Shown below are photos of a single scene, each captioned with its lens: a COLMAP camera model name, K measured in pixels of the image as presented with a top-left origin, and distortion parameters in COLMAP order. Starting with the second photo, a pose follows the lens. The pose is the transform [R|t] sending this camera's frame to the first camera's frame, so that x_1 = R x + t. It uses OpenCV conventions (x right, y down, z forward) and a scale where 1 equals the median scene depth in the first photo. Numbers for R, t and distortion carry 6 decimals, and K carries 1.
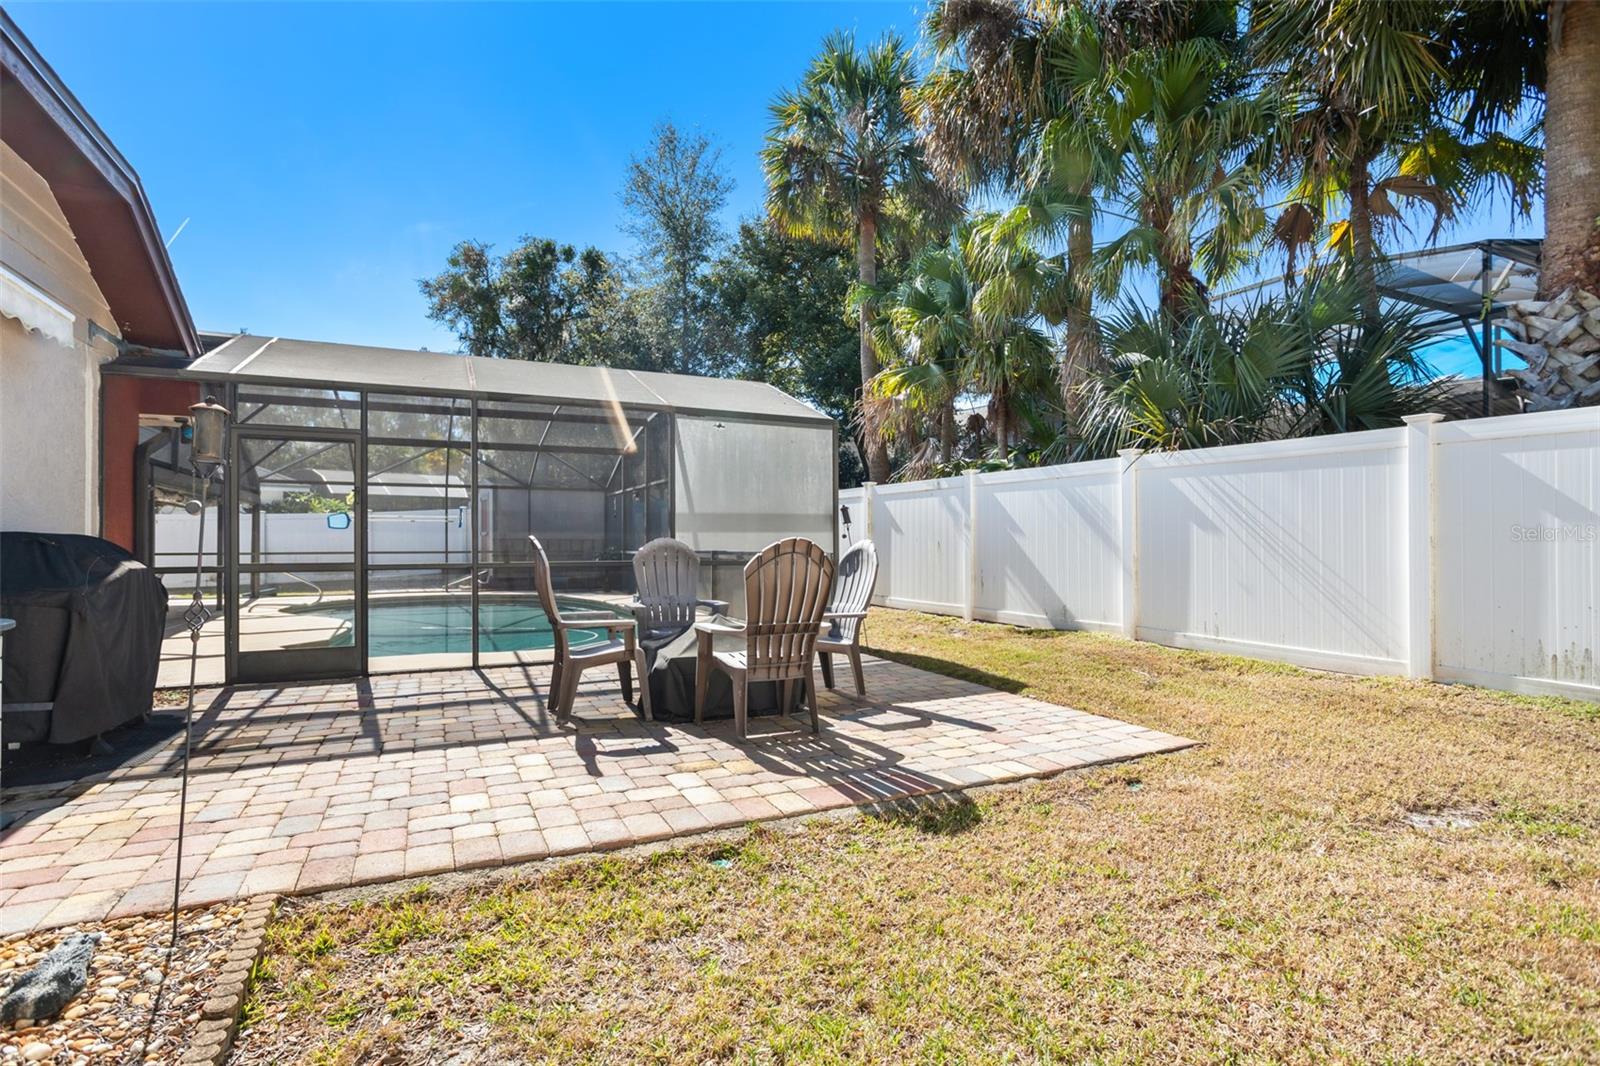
lens RADIAL K [[778.4, 0, 801.8], [0, 778.4, 528.4], [0, 0, 1]] dist [-0.024224, 0.008332]
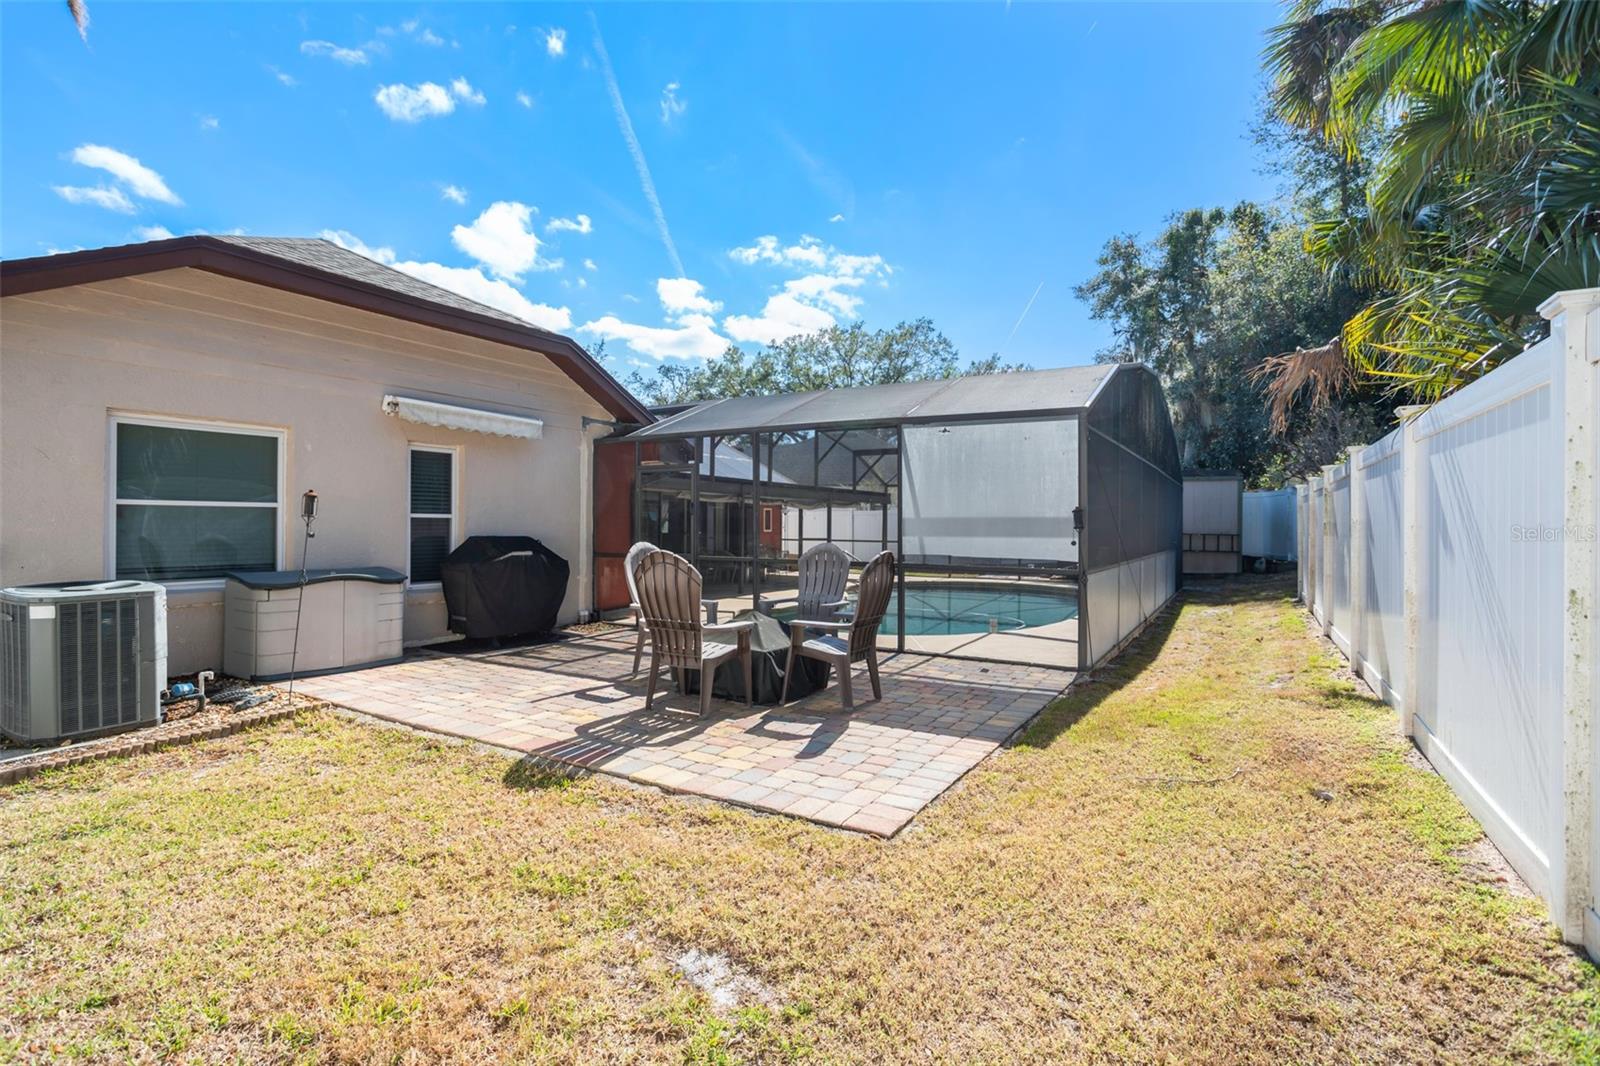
lens RADIAL K [[778.4, 0, 794.8], [0, 778.4, 531.8], [0, 0, 1]] dist [-0.024224, 0.008332]
pose [[0.544049, 0.012918, -0.838954, 0.644792], [0.005724, 0.999801, 0.019107, -0.022618], [0.839034, -0.015197, 0.543867, 0.296494]]
